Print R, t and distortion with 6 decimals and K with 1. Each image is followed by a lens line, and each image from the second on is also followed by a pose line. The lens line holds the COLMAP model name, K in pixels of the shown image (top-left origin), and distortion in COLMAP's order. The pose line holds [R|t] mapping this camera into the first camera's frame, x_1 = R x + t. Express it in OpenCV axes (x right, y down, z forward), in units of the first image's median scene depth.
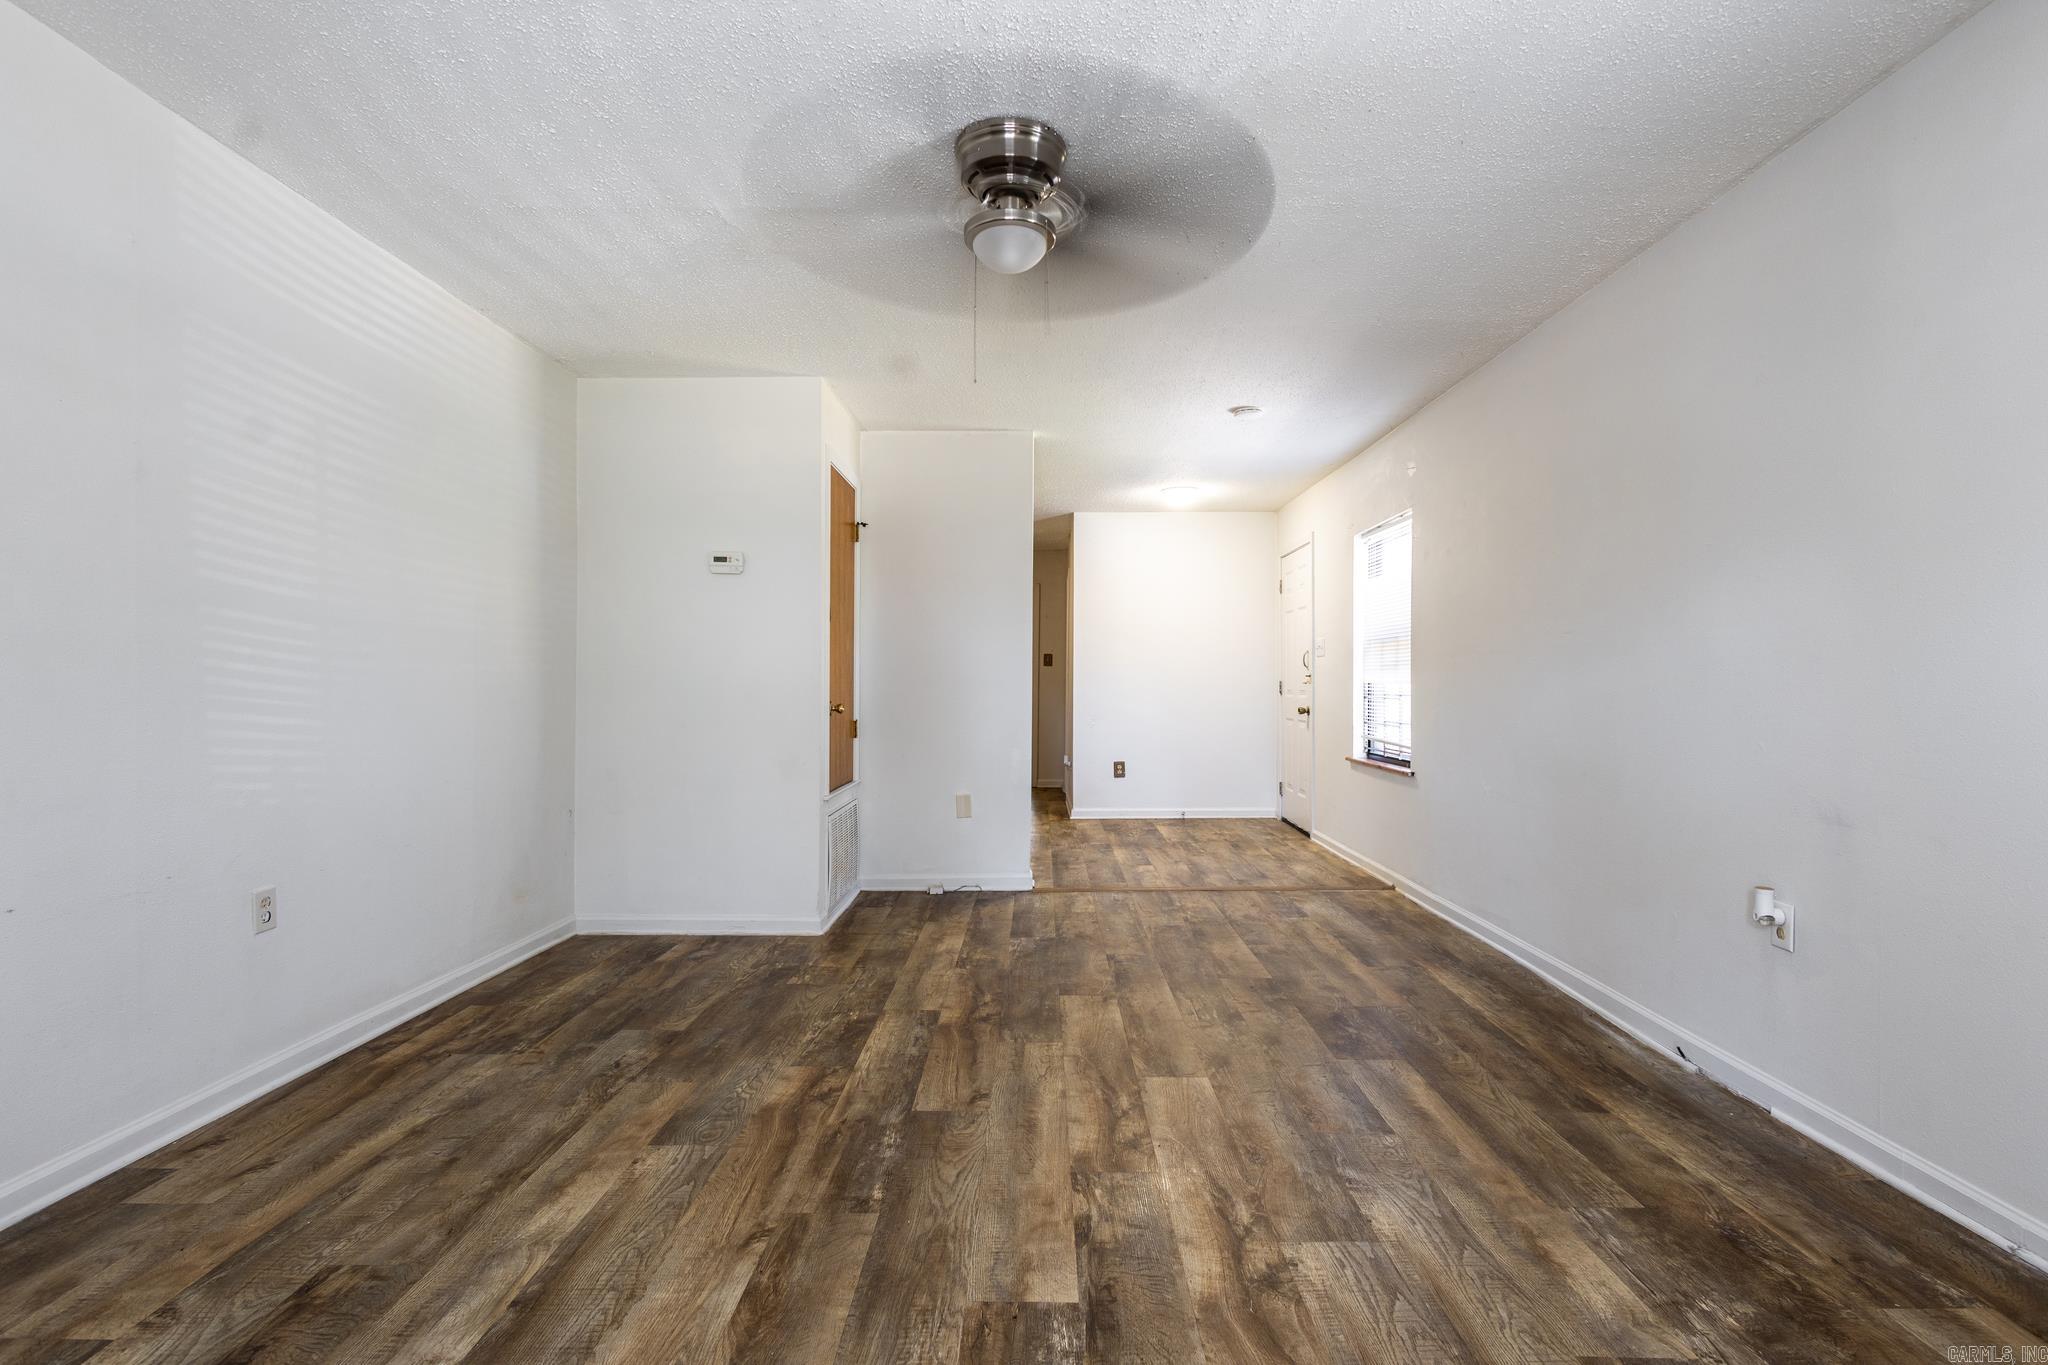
lens RADIAL K [[930.7, 0, 1028.5], [0, 930.7, 700.8], [0, 0, 1]] dist [0.015451, -0.004908]
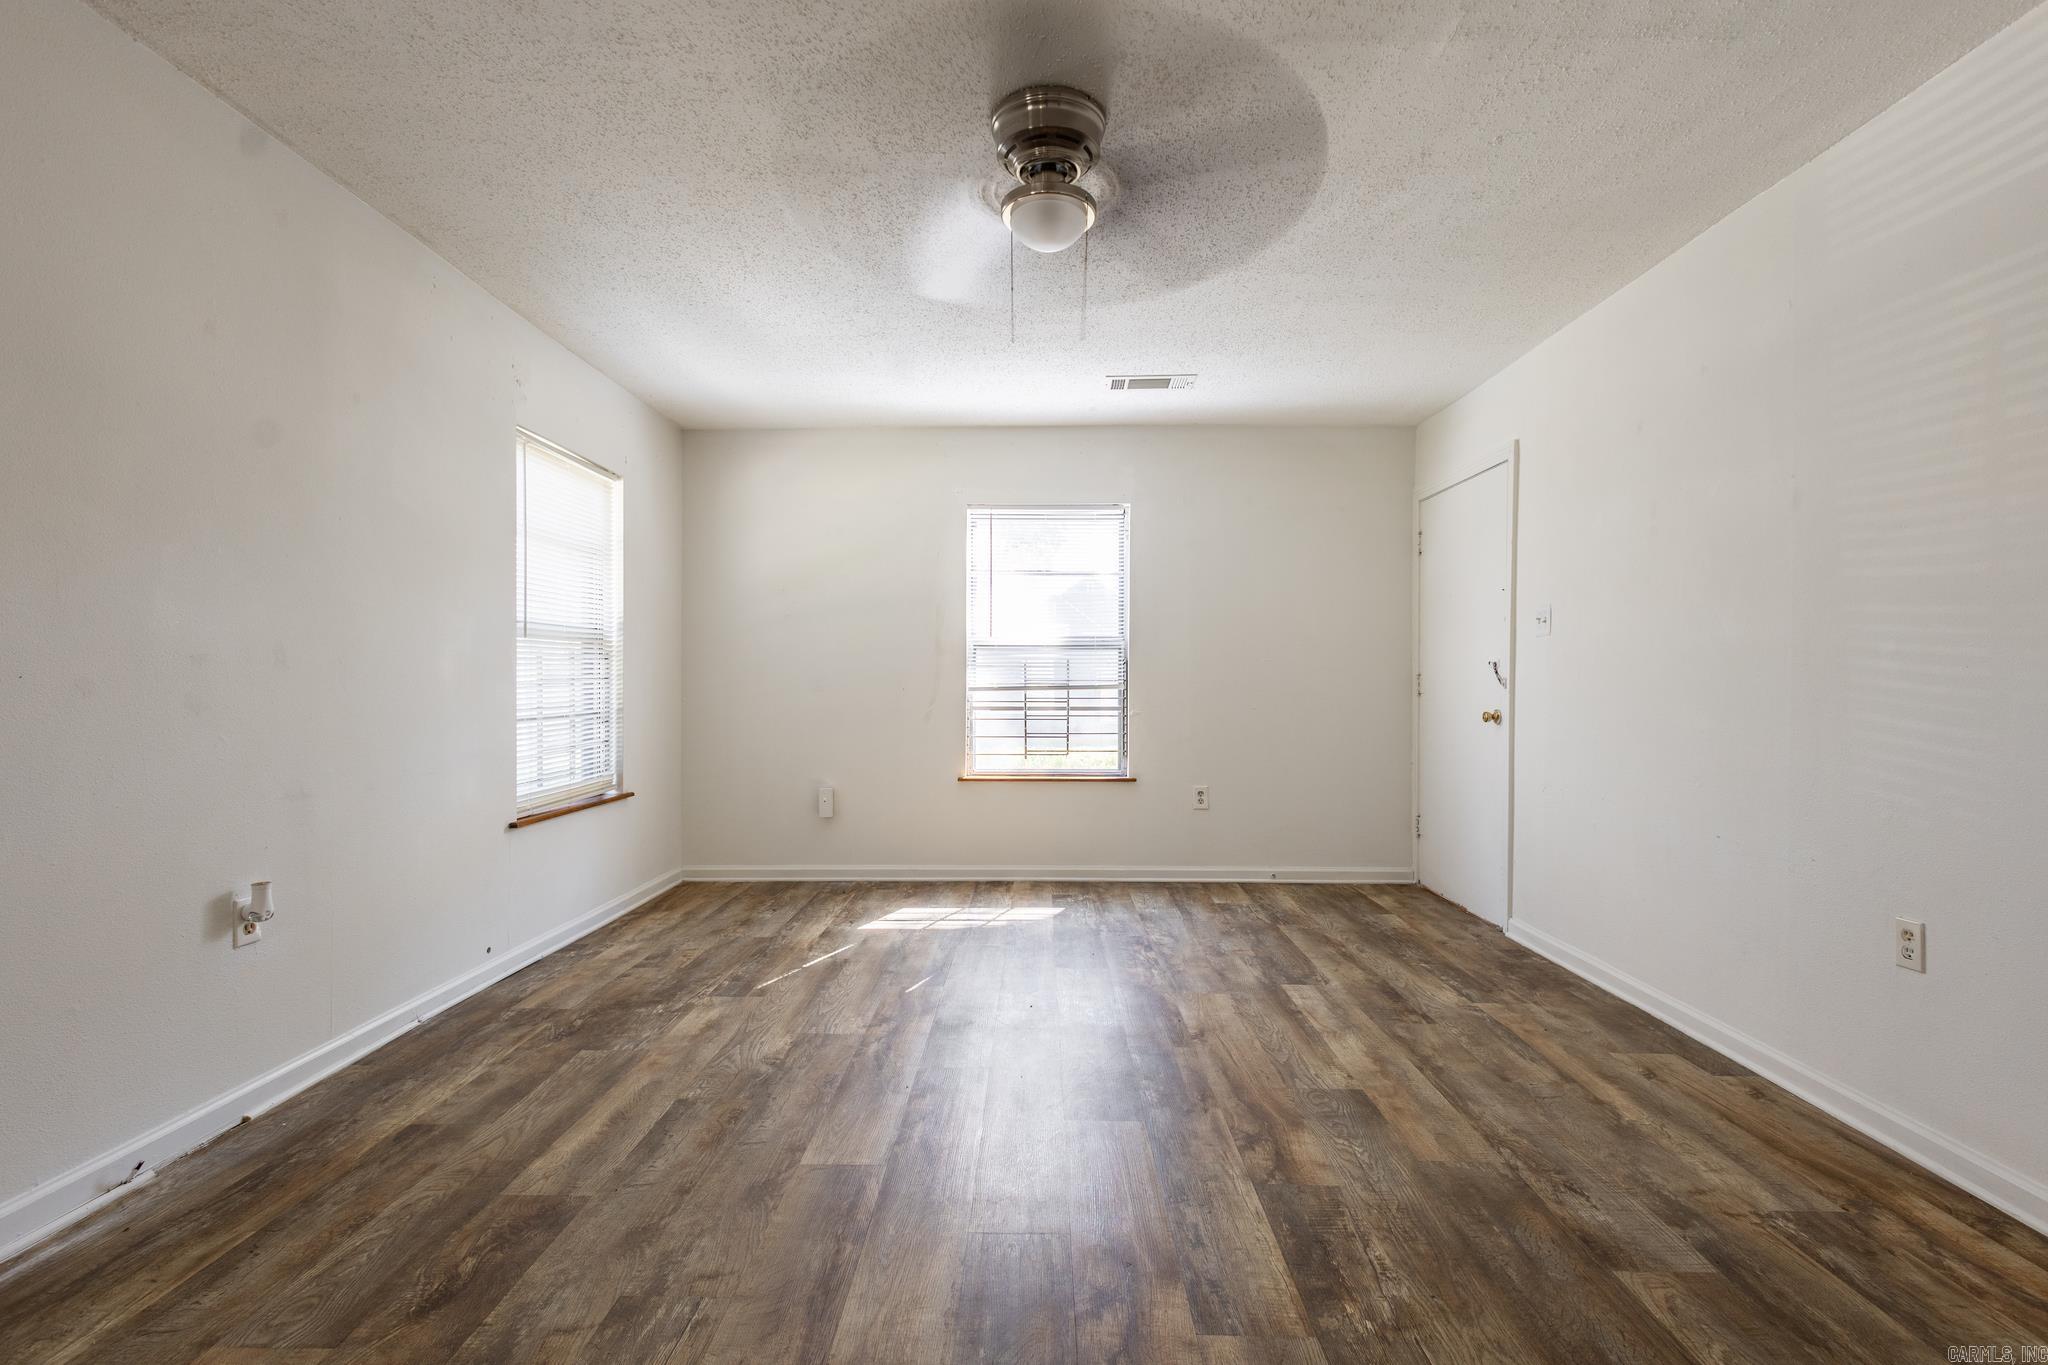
lens RADIAL K [[930.7, 0, 1038.5], [0, 930.7, 692.3], [0, 0, 1]] dist [0.015451, -0.004908]
pose [[-0.999919, -0.006222, -0.011077, -0.002577], [-0.006531, 0.999585, 0.028043, -0.029302], [0.010898, 0.028113, -0.999545, 1.965531]]
